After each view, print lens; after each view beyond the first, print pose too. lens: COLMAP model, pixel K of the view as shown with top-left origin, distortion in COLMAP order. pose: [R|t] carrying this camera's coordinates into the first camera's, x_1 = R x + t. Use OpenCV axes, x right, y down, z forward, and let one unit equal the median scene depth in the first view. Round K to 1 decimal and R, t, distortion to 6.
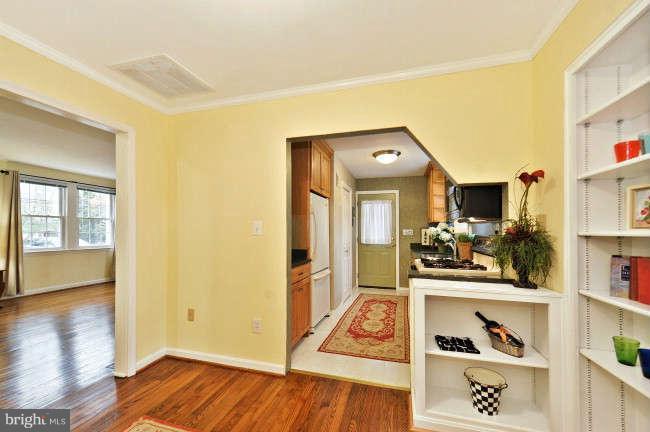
lens RADIAL K [[263.3, 0, 323.1], [0, 263.3, 227.1], [0, 0, 1]] dist [-0.007615, -0.000180]
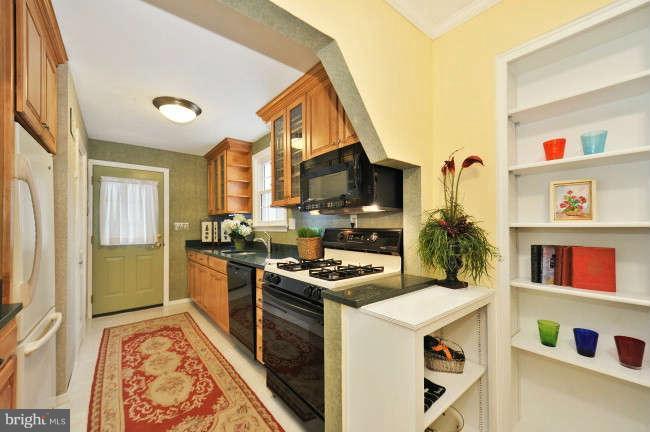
lens RADIAL K [[253.7, 0, 324.0], [0, 253.7, 223.8], [0, 0, 1]] dist [0.002955, 0.000177]
pose [[0.565622, -0.000096, 0.824665, -0.072837], [-0.008461, 0.999947, 0.005920, 0.006760], [-0.824621, -0.010326, 0.565591, 0.363805]]
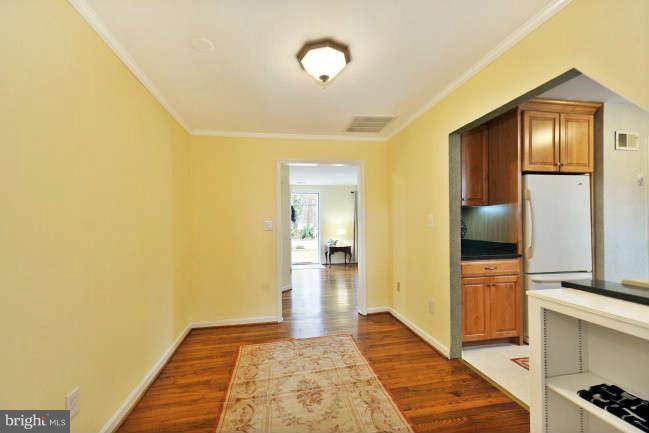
lens RADIAL K [[257.5, 0, 321.9], [0, 257.5, 222.5], [0, 0, 1]] dist [0.010385, 0.000126]
pose [[0.435484, -0.020641, -0.899960, 0.332574], [0.032569, 0.999444, -0.007163, 0.002536], [0.899607, -0.026191, 0.435914, 0.052559]]
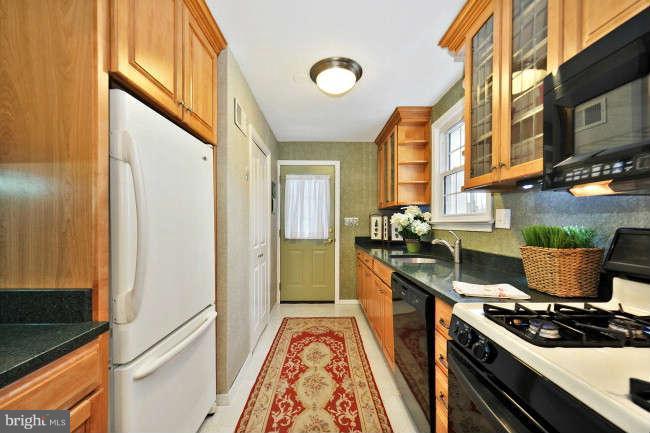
lens RADIAL K [[257.9, 0, 322.4], [0, 257.9, 222.5], [0, 0, 1]] dist [0.010385, 0.000126]
pose [[0.957759, -0.002184, 0.287565, 0.072481], [-0.004666, 0.999721, 0.023135, 0.010108], [-0.287535, -0.023499, 0.957482, 0.532355]]
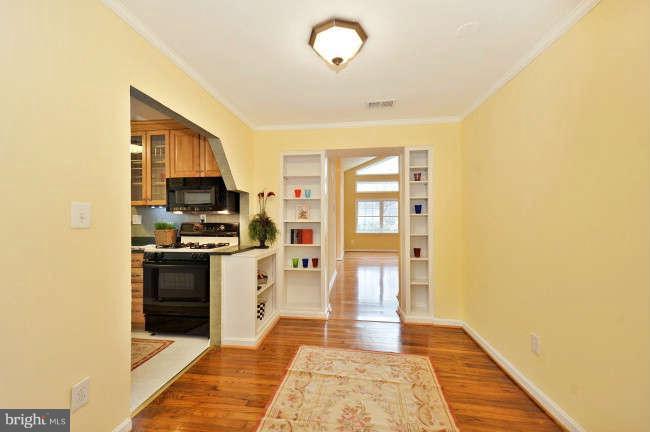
lens RADIAL K [[257.9, 0, 322.4], [0, 257.9, 222.0], [0, 0, 1]] dist [0.010385, 0.000126]
pose [[-0.150674, -0.005834, 0.988566, -0.510062], [-0.020616, 0.999784, 0.002758, 0.005151], [-0.988368, -0.019964, -0.150762, 0.353958]]
